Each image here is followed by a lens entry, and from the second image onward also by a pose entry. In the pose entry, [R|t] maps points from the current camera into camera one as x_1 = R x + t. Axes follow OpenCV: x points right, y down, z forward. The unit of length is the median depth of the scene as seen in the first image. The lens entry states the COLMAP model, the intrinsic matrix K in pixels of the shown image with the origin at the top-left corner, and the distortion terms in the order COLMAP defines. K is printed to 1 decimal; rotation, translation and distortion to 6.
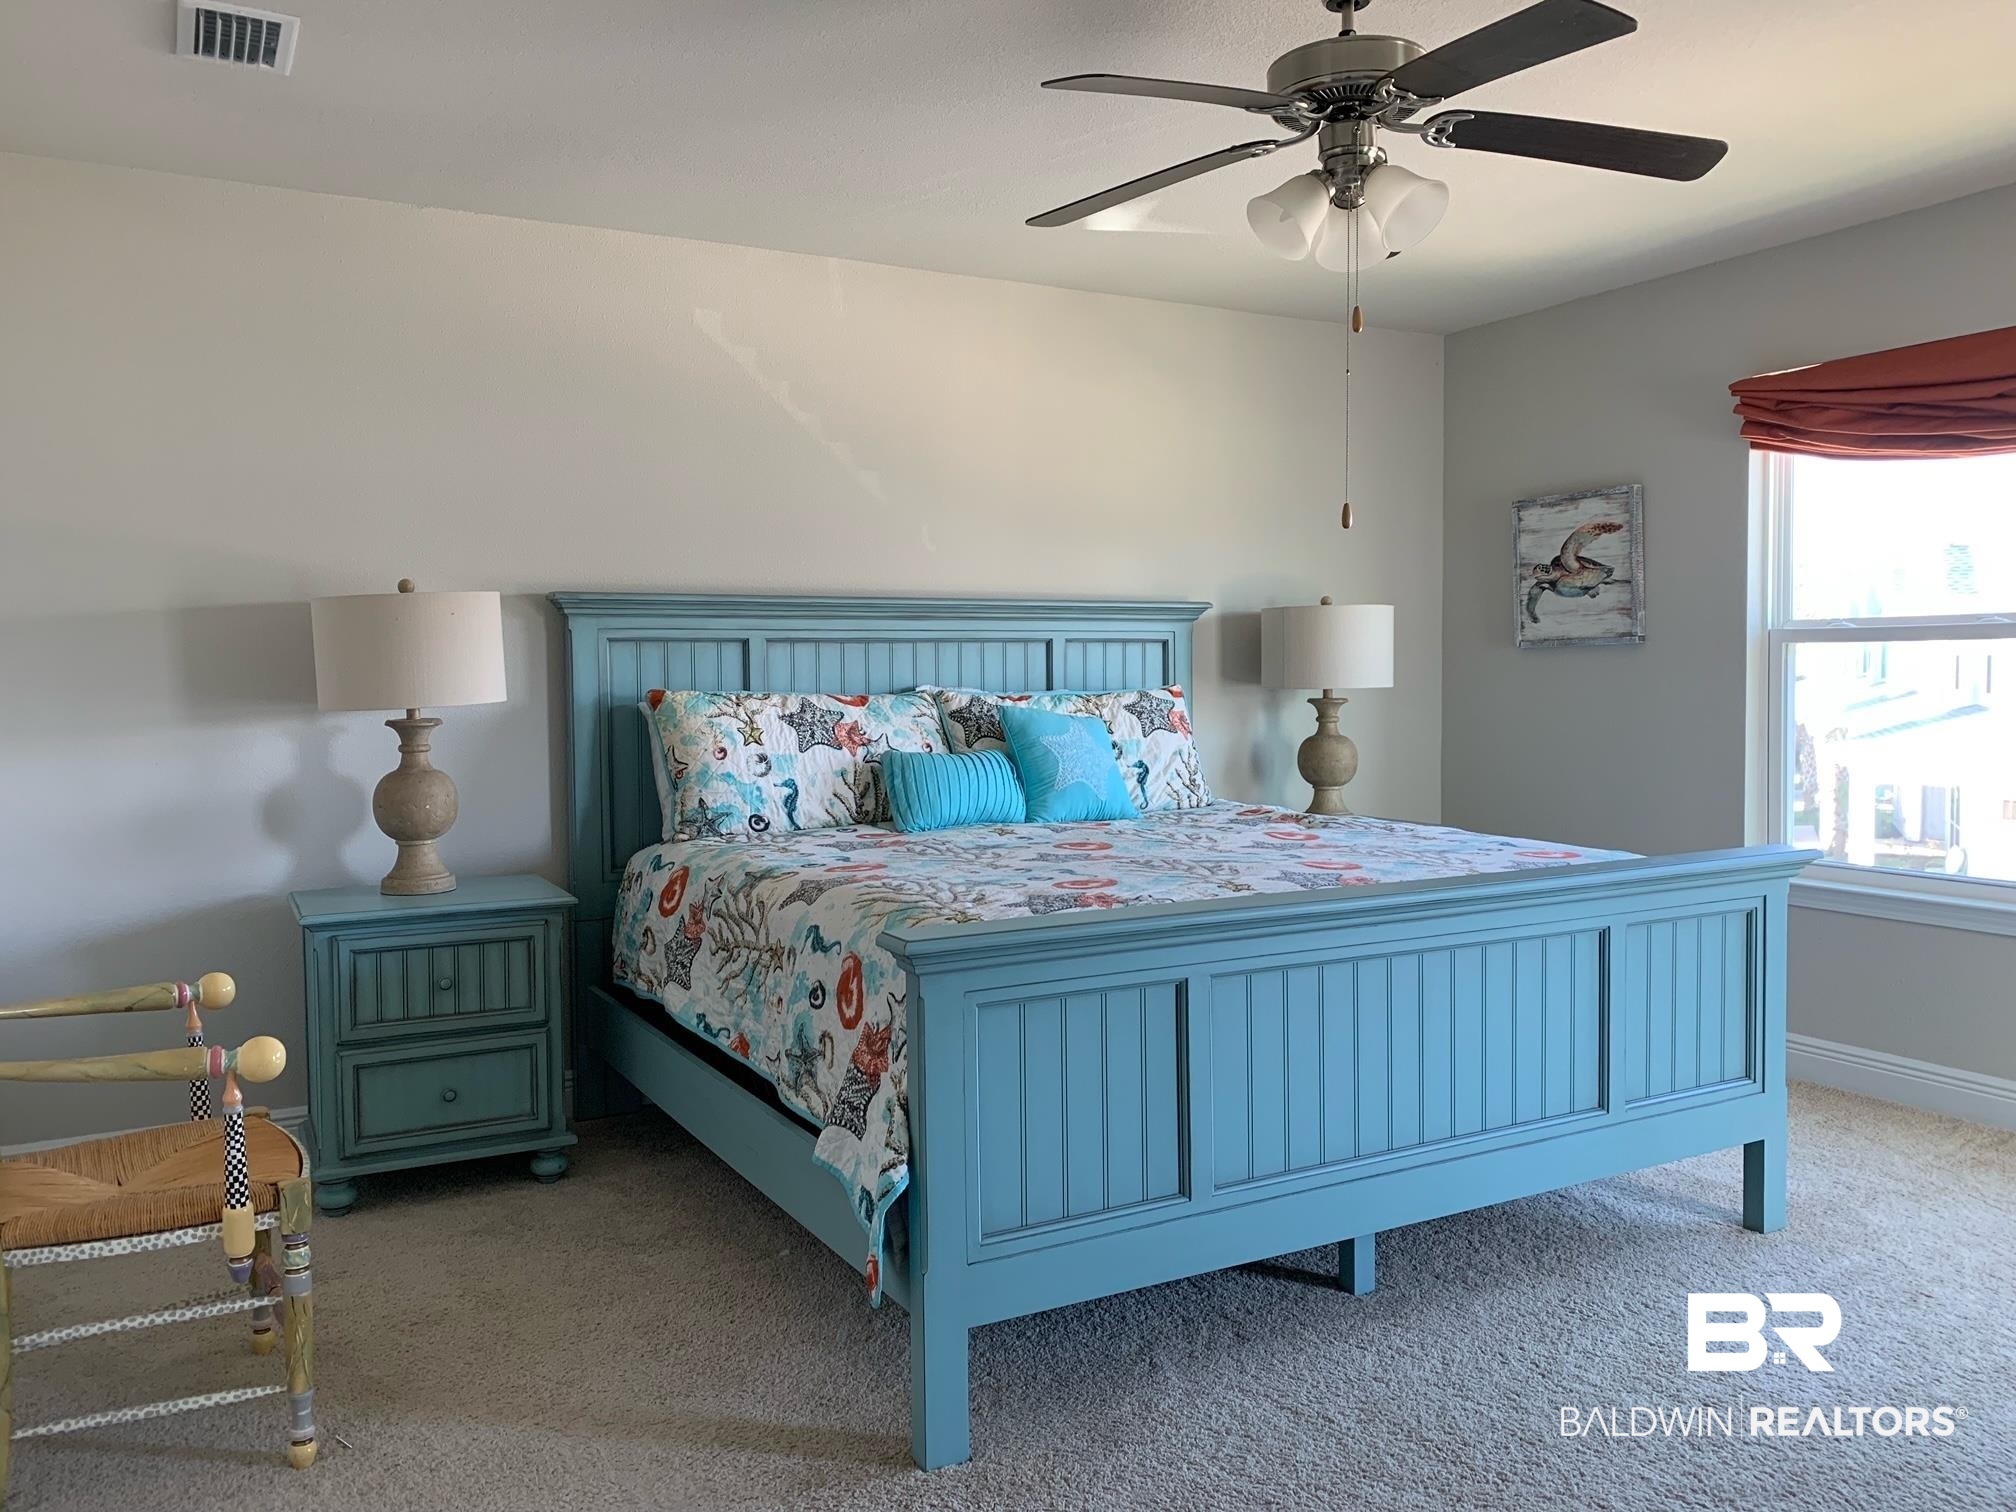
lens RADIAL K [[1550.7, 0, 1009.8], [0, 1550.7, 742.7], [0, 0, 1]] dist [0.024737, -0.007515]
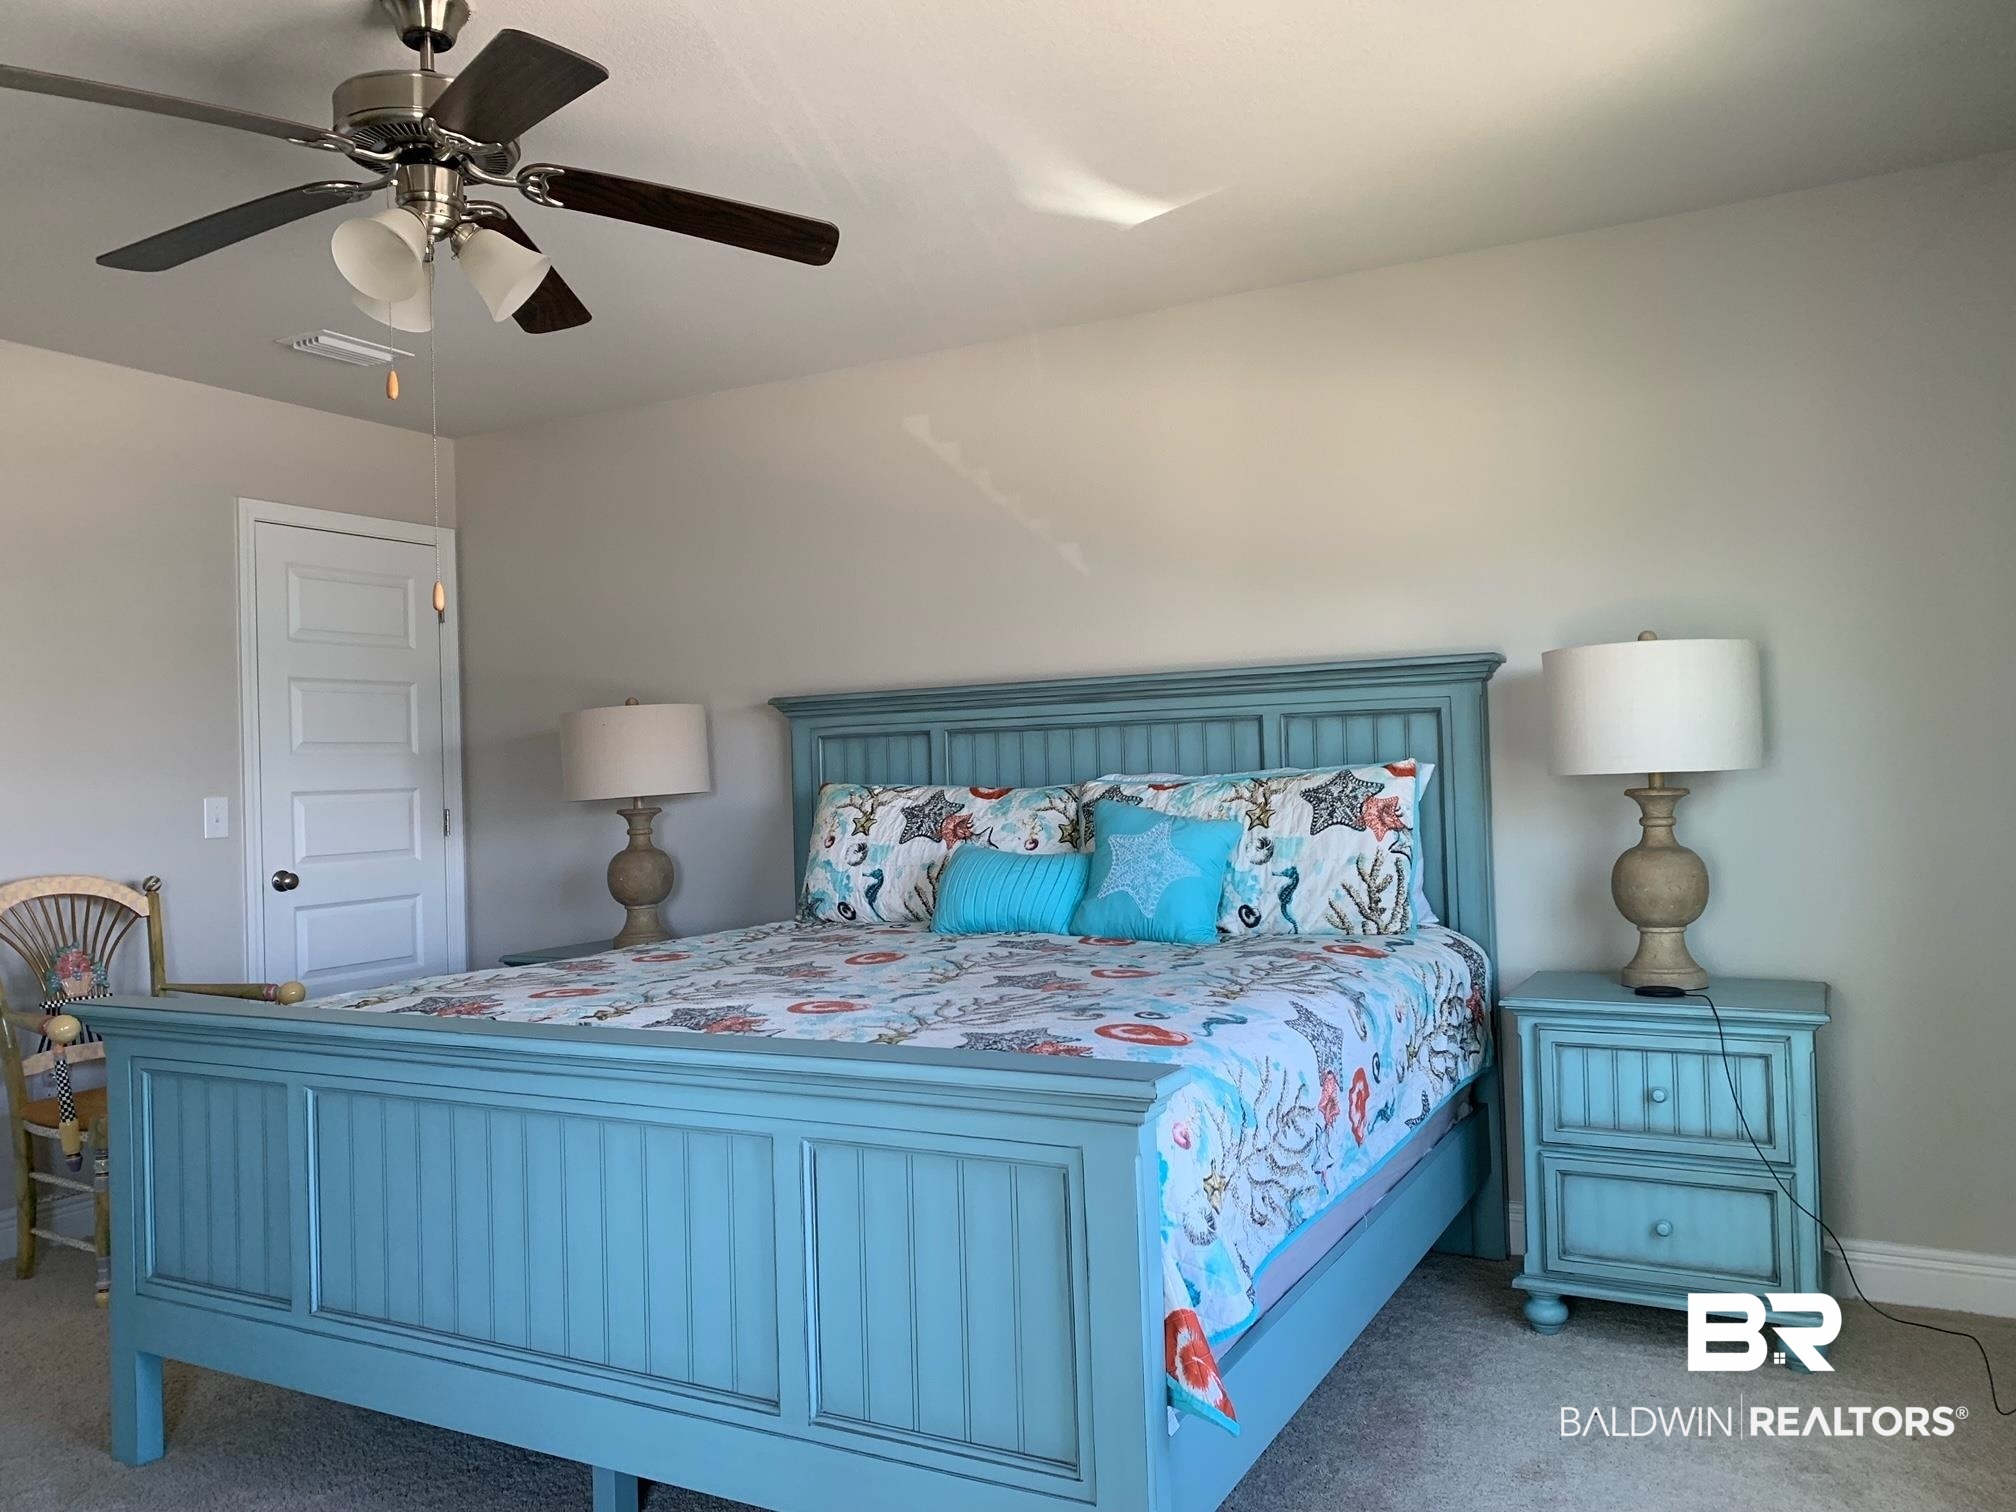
lens RADIAL K [[1550.7, 0, 1009.8], [0, 1550.7, 742.7], [0, 0, 1]] dist [0.024737, -0.007515]
pose [[0.523757, -0.013088, -0.851767, 0.757661], [-0.015545, 0.999569, -0.024918, -0.035094], [0.851726, 0.026292, 0.523327, 0.536827]]
